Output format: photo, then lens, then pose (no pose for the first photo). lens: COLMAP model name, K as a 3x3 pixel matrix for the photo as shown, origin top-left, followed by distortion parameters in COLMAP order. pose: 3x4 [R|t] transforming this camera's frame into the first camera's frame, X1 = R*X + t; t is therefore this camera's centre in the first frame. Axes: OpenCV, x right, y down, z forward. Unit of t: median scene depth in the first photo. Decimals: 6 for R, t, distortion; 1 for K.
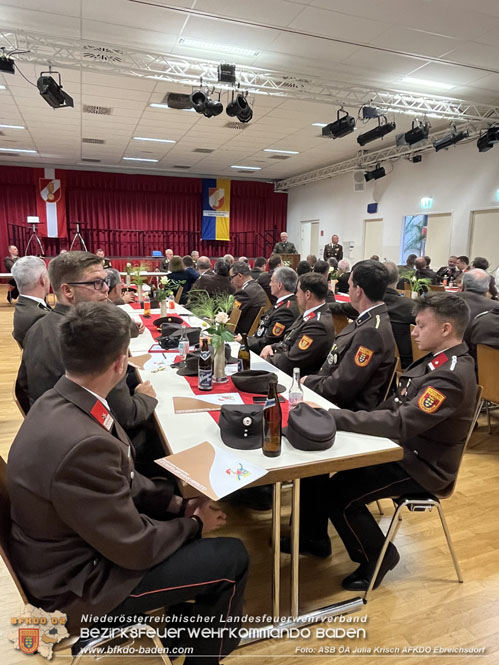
lens RADIAL K [[447.2, 0, 250.3], [0, 447.2, 331.6], [0, 0, 1]] dist [-0.005203, -0.000770]
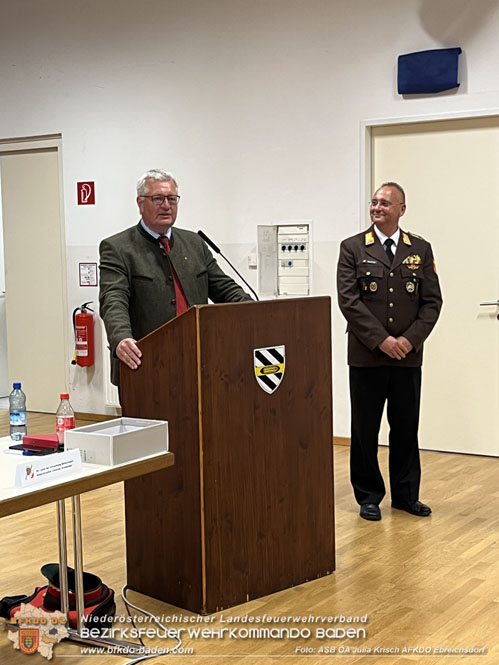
lens RADIAL K [[1083.8, 0, 249.3], [0, 1083.8, 332.9], [0, 0, 1]] dist [0.028208, 0.000000]
pose [[0.802024, -0.089619, 0.590530, -0.137062], [0.149603, 0.987306, -0.053349, -0.132391], [-0.578252, 0.131132, 0.805251, 0.638080]]
